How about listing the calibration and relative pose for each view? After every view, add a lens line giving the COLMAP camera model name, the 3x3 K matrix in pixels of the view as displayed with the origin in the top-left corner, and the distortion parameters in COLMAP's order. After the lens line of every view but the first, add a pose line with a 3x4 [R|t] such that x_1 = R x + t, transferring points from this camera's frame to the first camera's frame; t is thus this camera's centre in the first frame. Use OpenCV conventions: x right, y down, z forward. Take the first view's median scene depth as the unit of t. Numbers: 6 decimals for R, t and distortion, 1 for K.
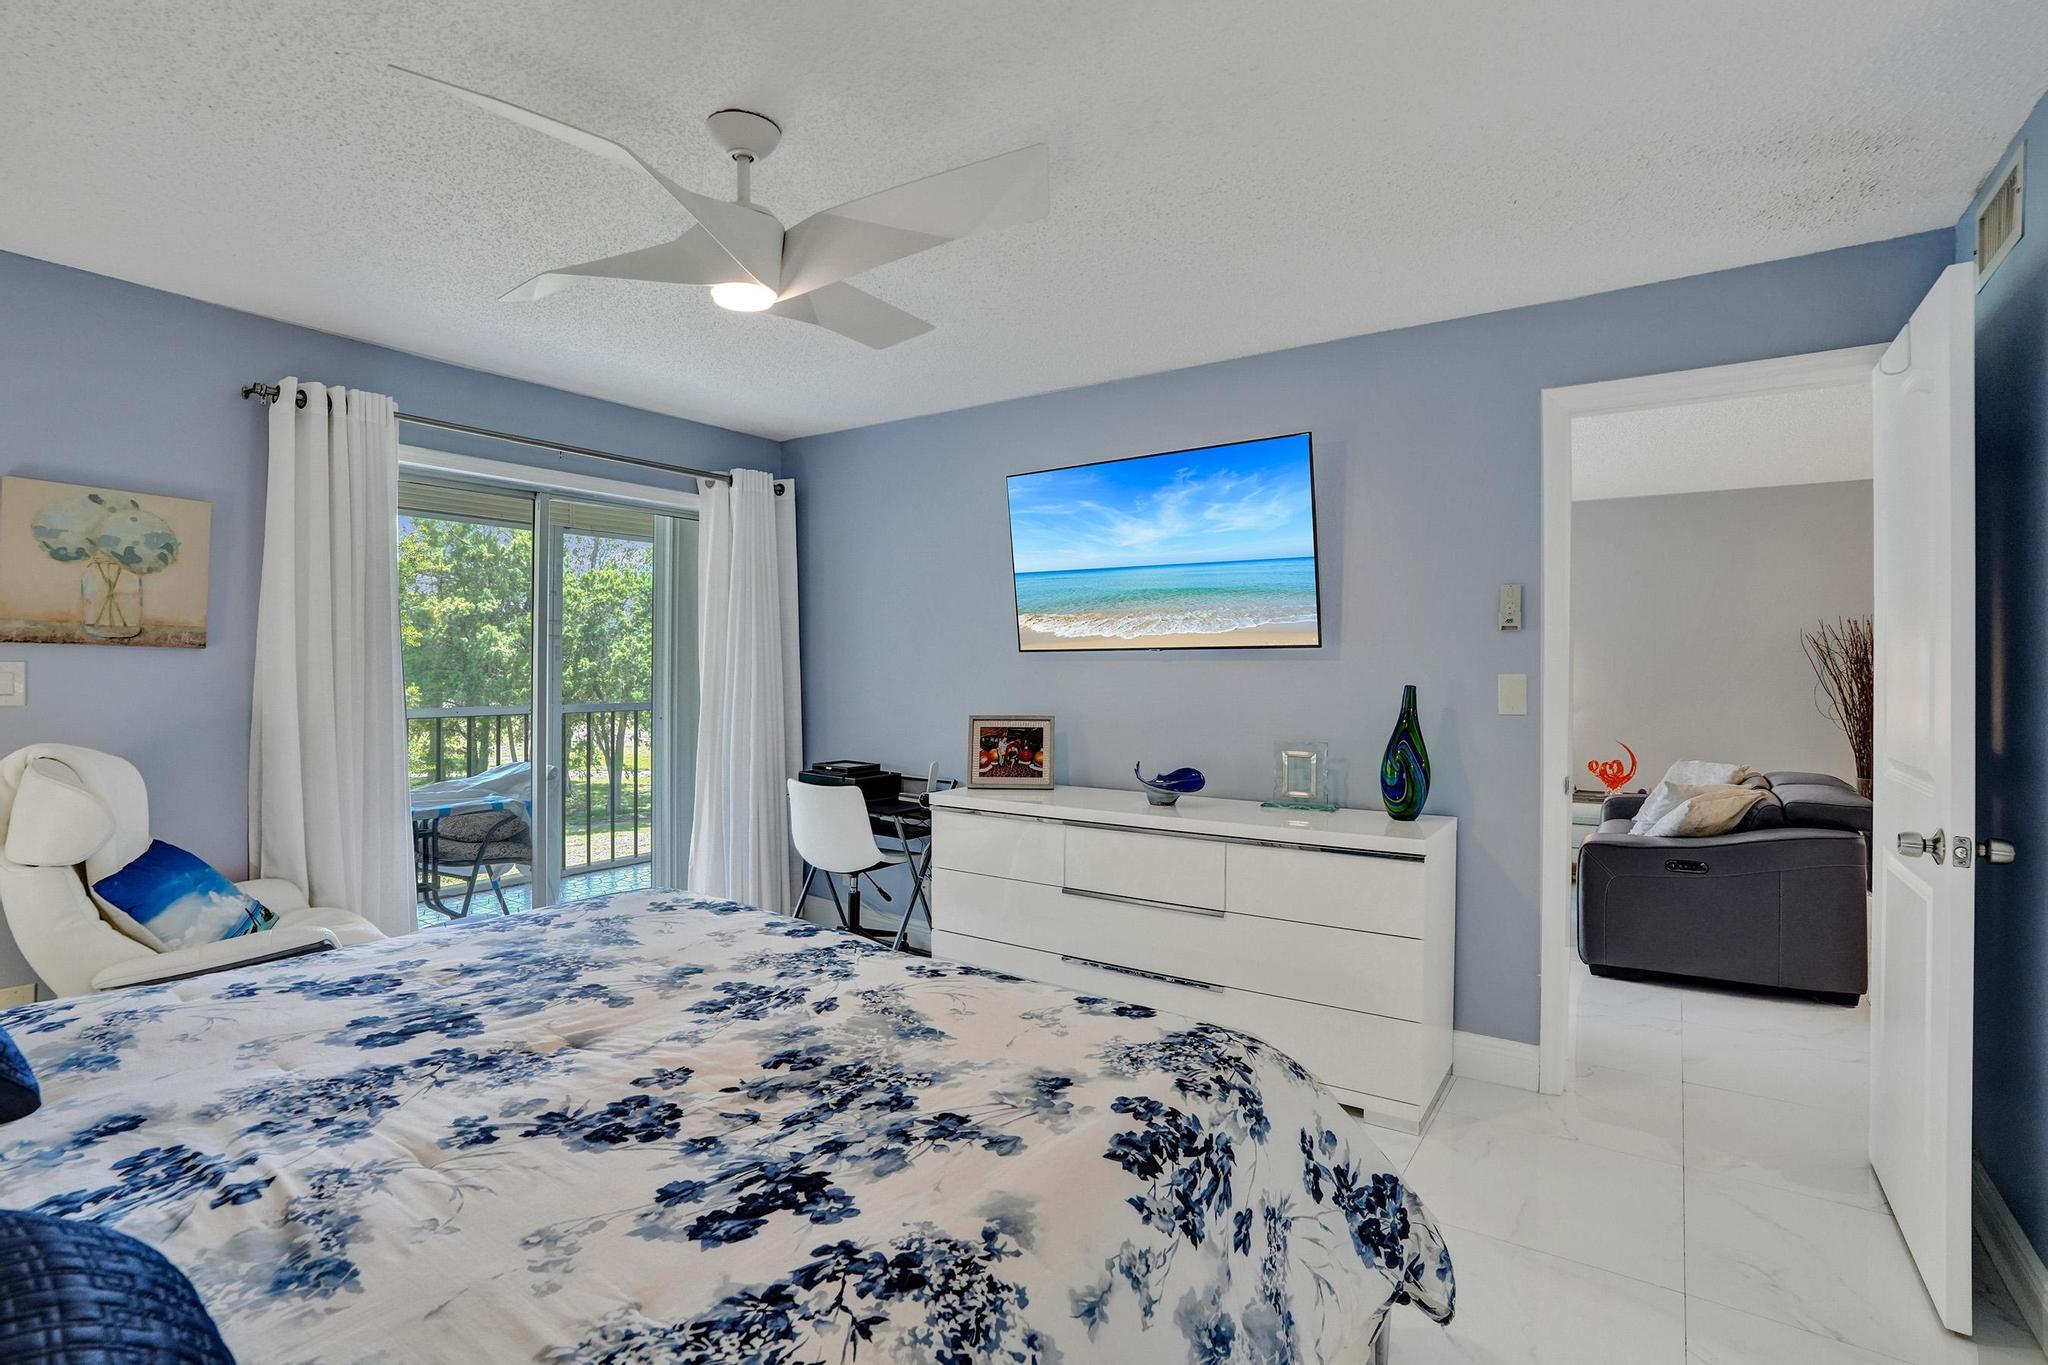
lens RADIAL K [[961.3, 0, 1007.0], [0, 961.3, 674.1], [0, 0, 1]] dist [-0.056981, 0.022792]
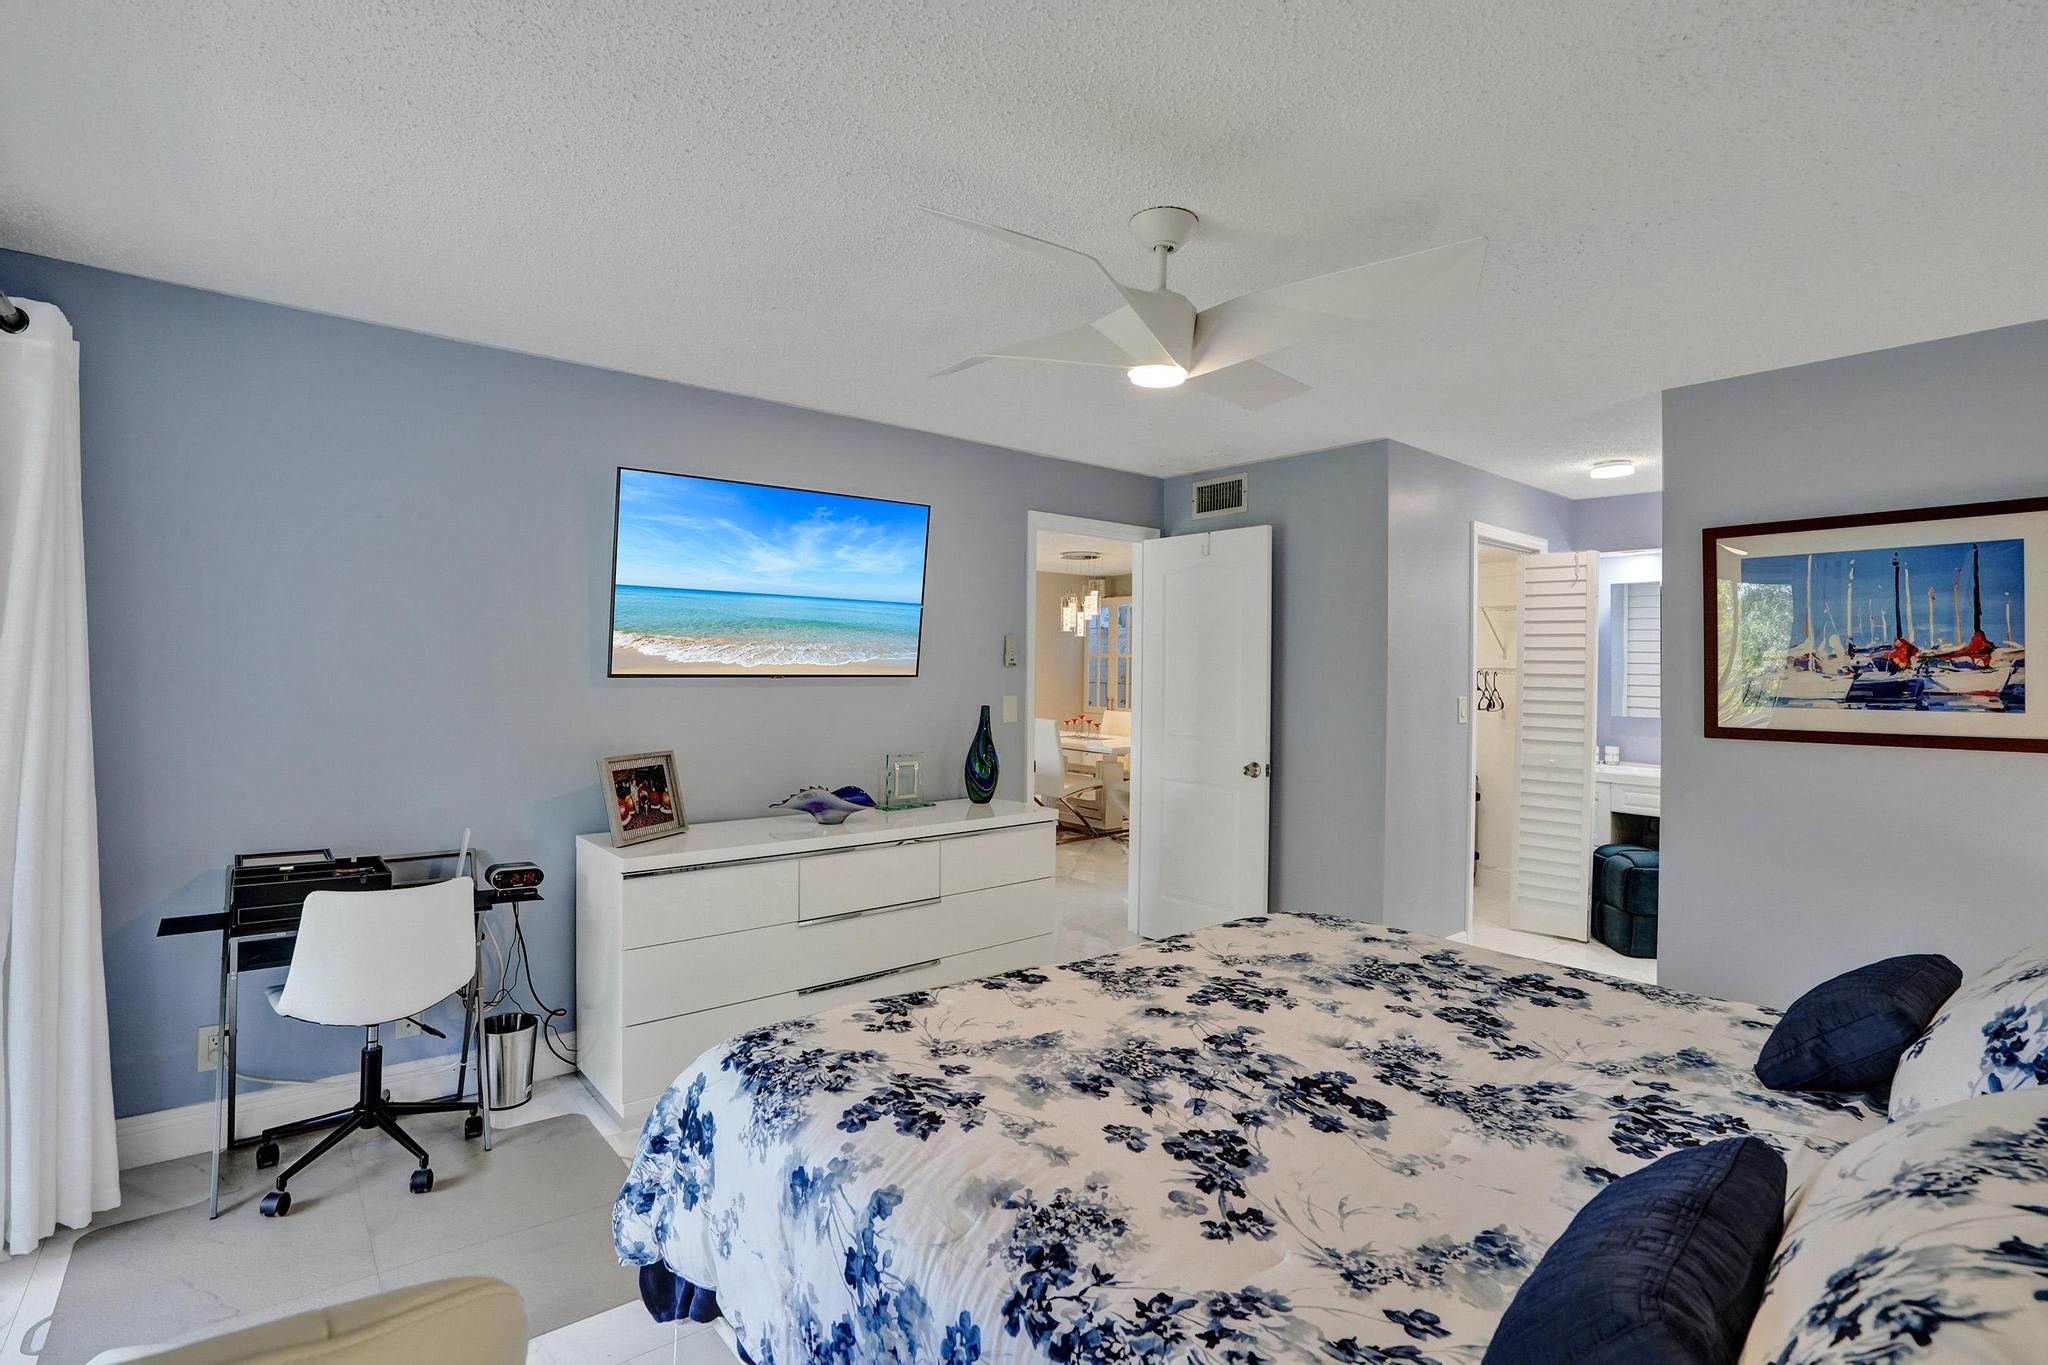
lens RADIAL K [[947.1, 0, 1026.9], [0, 947.1, 714.0], [0, 0, 1]] dist [-0.069875, 0.024500]
pose [[0.246765, -0.043398, 0.968103, -1.304082], [-0.007448, 0.998882, 0.046676, -0.061133], [-0.969047, -0.018728, 0.246166, 0.853279]]
